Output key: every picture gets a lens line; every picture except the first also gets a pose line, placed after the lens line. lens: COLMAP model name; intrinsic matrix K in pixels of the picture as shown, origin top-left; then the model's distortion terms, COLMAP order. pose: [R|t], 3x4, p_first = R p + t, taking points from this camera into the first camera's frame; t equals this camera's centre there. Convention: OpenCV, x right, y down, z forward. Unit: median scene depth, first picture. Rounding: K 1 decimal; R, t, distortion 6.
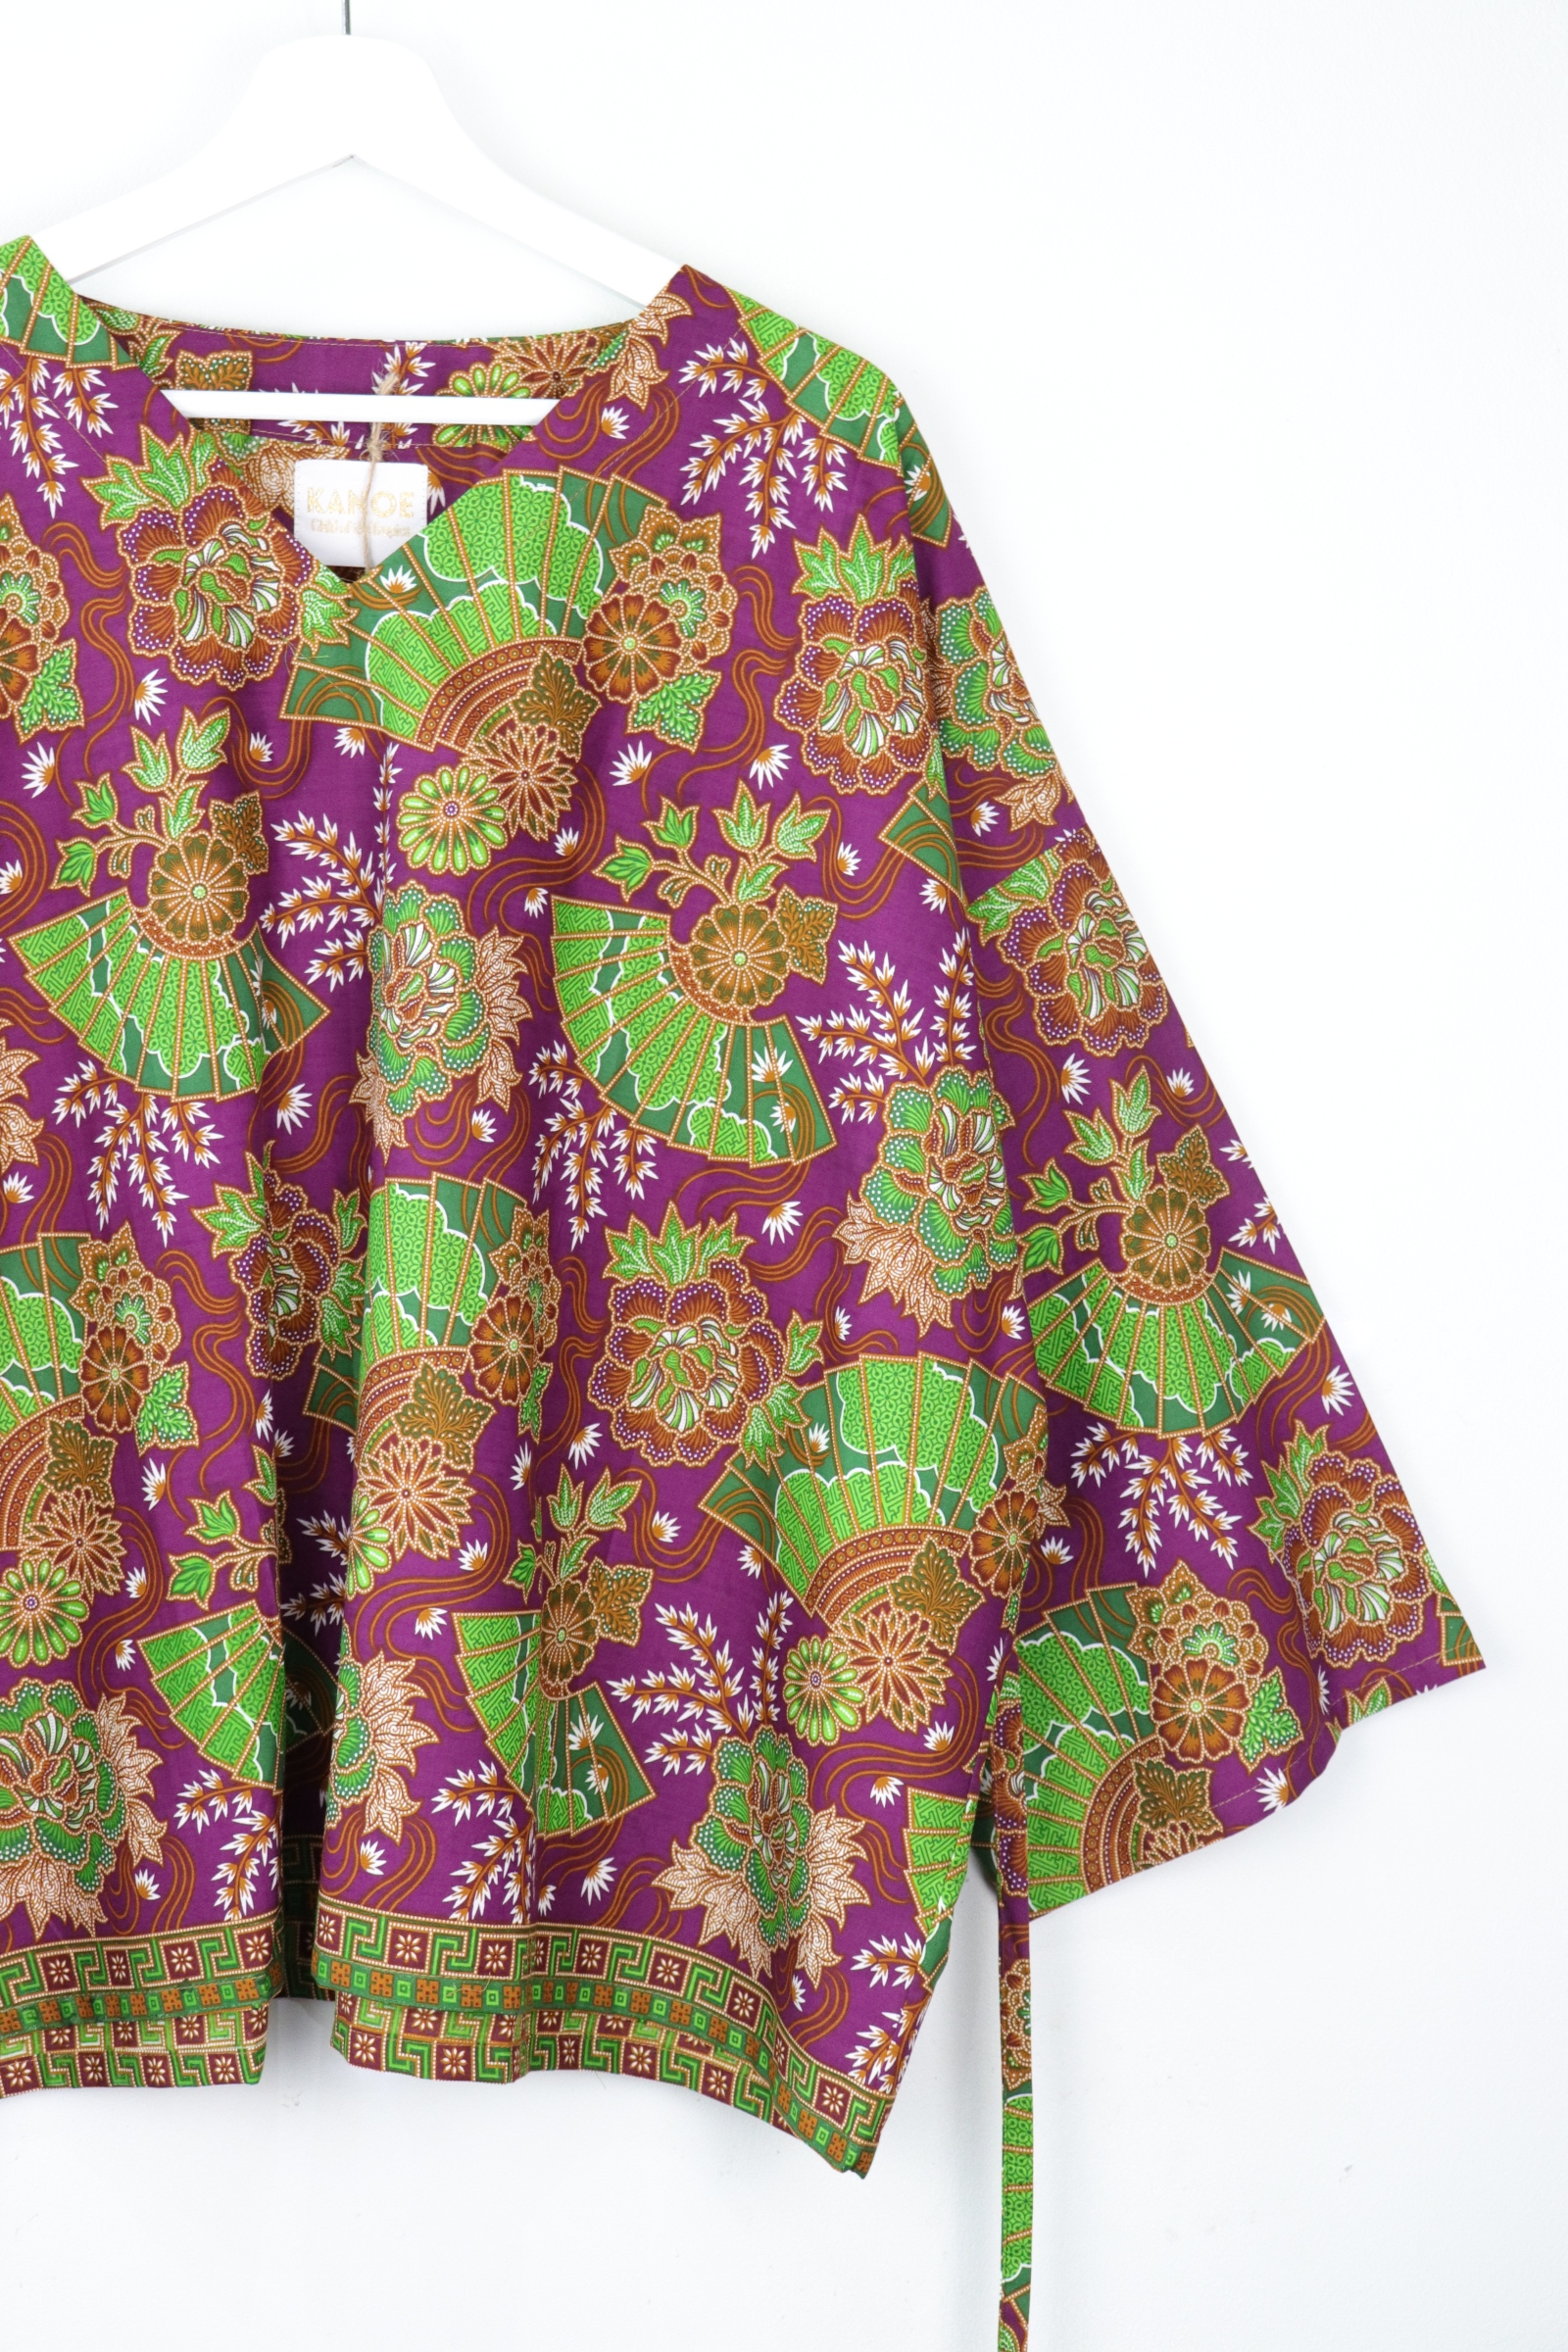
lens RADIAL K [[3989.8, 0, 785.6], [0, 3989.8, 1180.7], [0, 0, 1]] dist [0.063089, 0.000000]
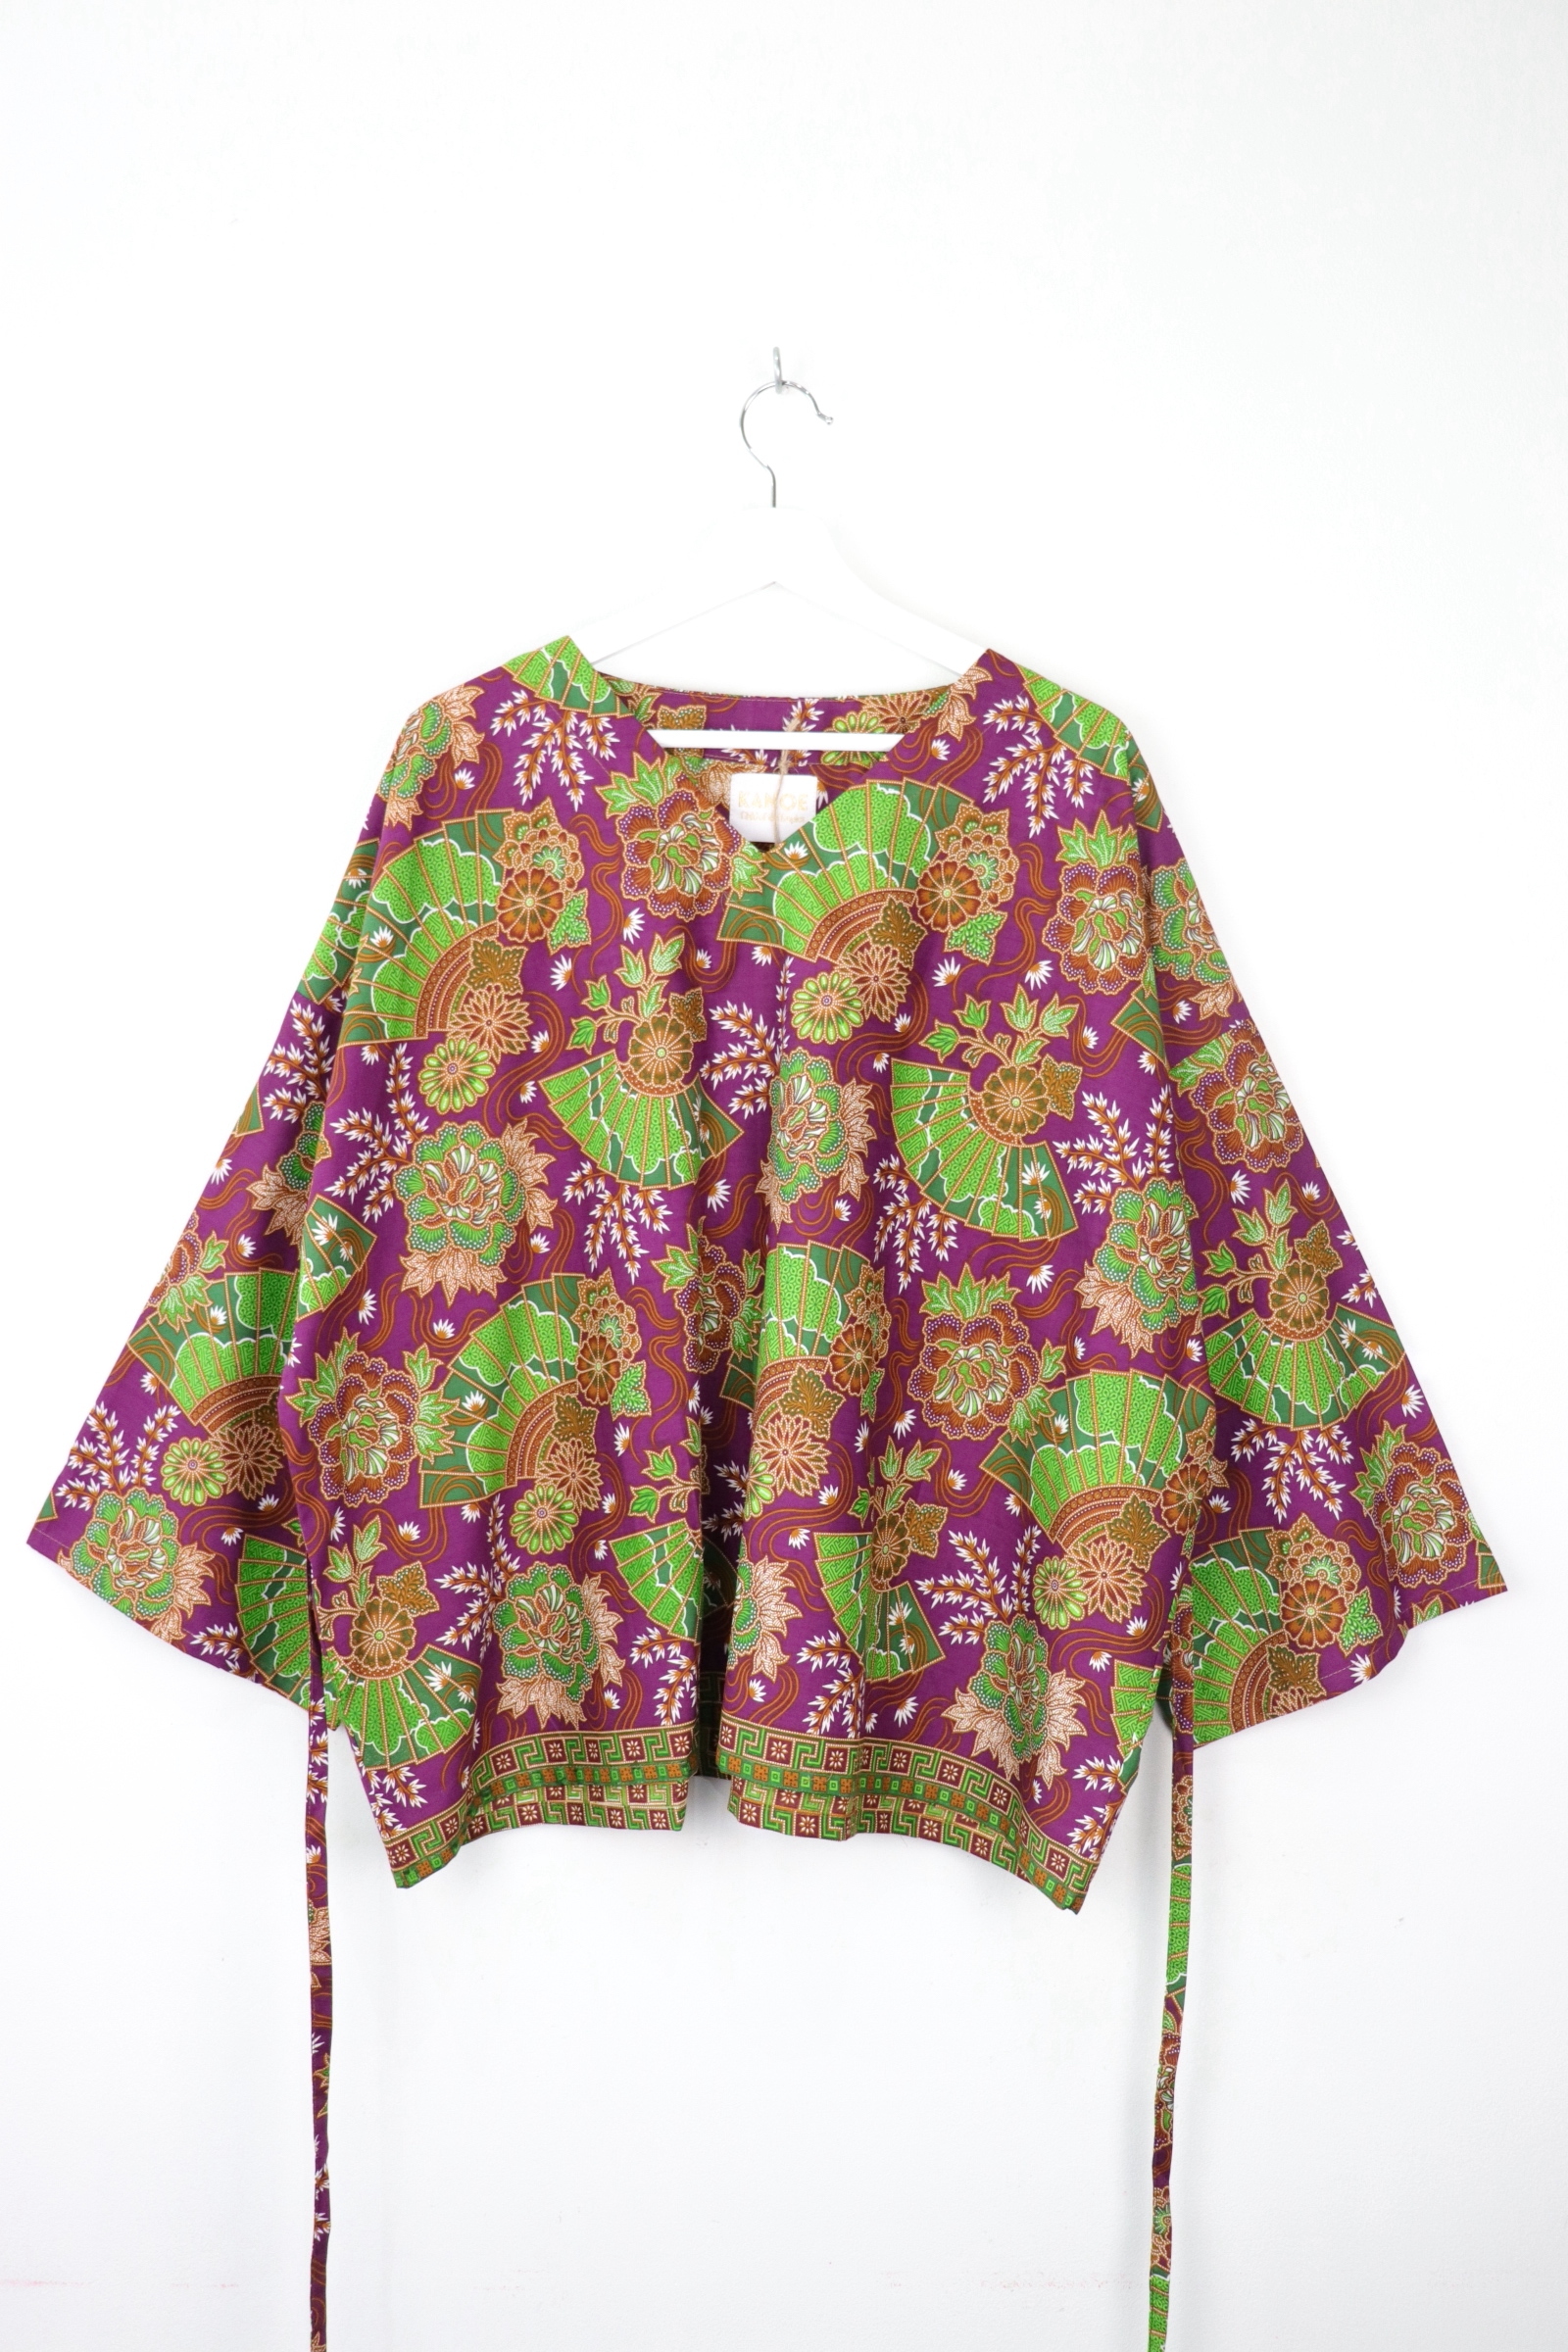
lens RADIAL K [[2207.9, 0, 776.0], [0, 2207.9, 1172.4], [0, 0, 1]] dist [-0.123237, 0.000000]
pose [[0.991149, 0.021704, -0.130965, 0.008292], [-0.024840, 0.999441, -0.022360, -0.008553], [0.130406, 0.025415, 0.991135, 0.168413]]
